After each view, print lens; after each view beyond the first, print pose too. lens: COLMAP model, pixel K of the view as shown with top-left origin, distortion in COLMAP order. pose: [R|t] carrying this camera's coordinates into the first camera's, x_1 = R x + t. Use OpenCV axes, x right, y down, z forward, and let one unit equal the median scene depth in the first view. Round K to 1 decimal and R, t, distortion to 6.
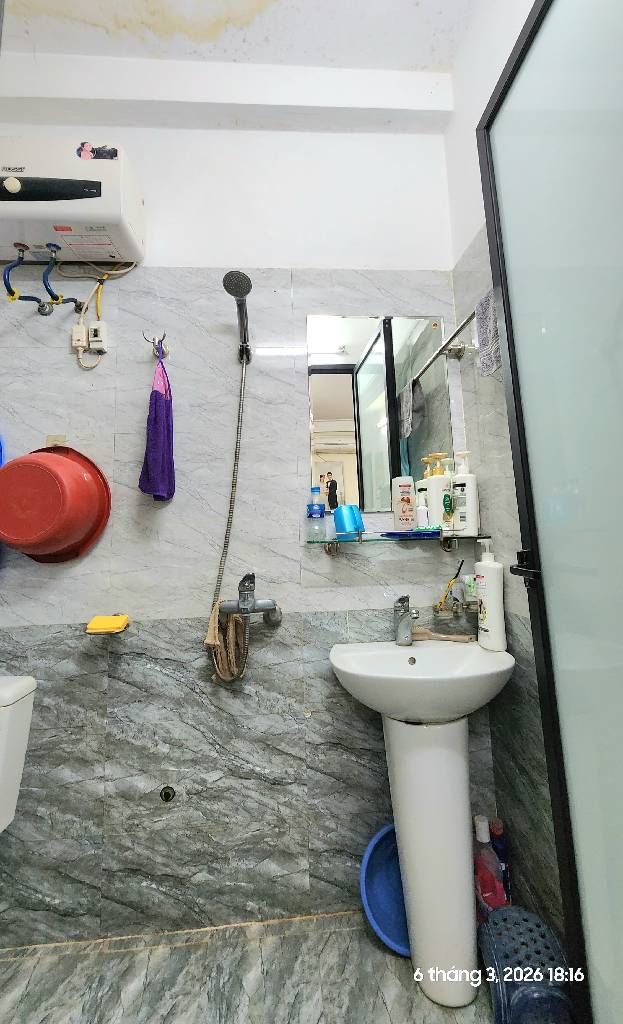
lens RADIAL K [[489.4, 0, 310.3], [0, 489.4, 515.1], [0, 0, 1]] dist [-0.003079, 0.000104]
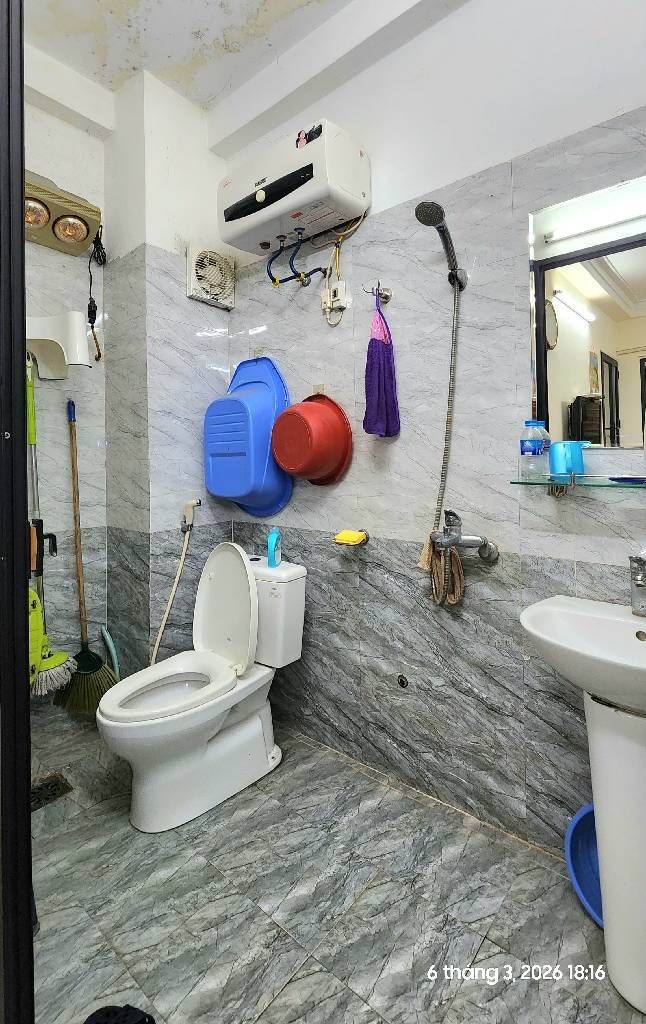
lens RADIAL K [[519.4, 0, 322.4], [0, 519.4, 508.9], [0, 0, 1]] dist [-0.000782, -0.000741]
pose [[0.675091, 0.108212, -0.729755, 0.470167], [0.036694, 0.983034, 0.179715, -0.084569], [0.736821, -0.148102, 0.659667, 0.076617]]
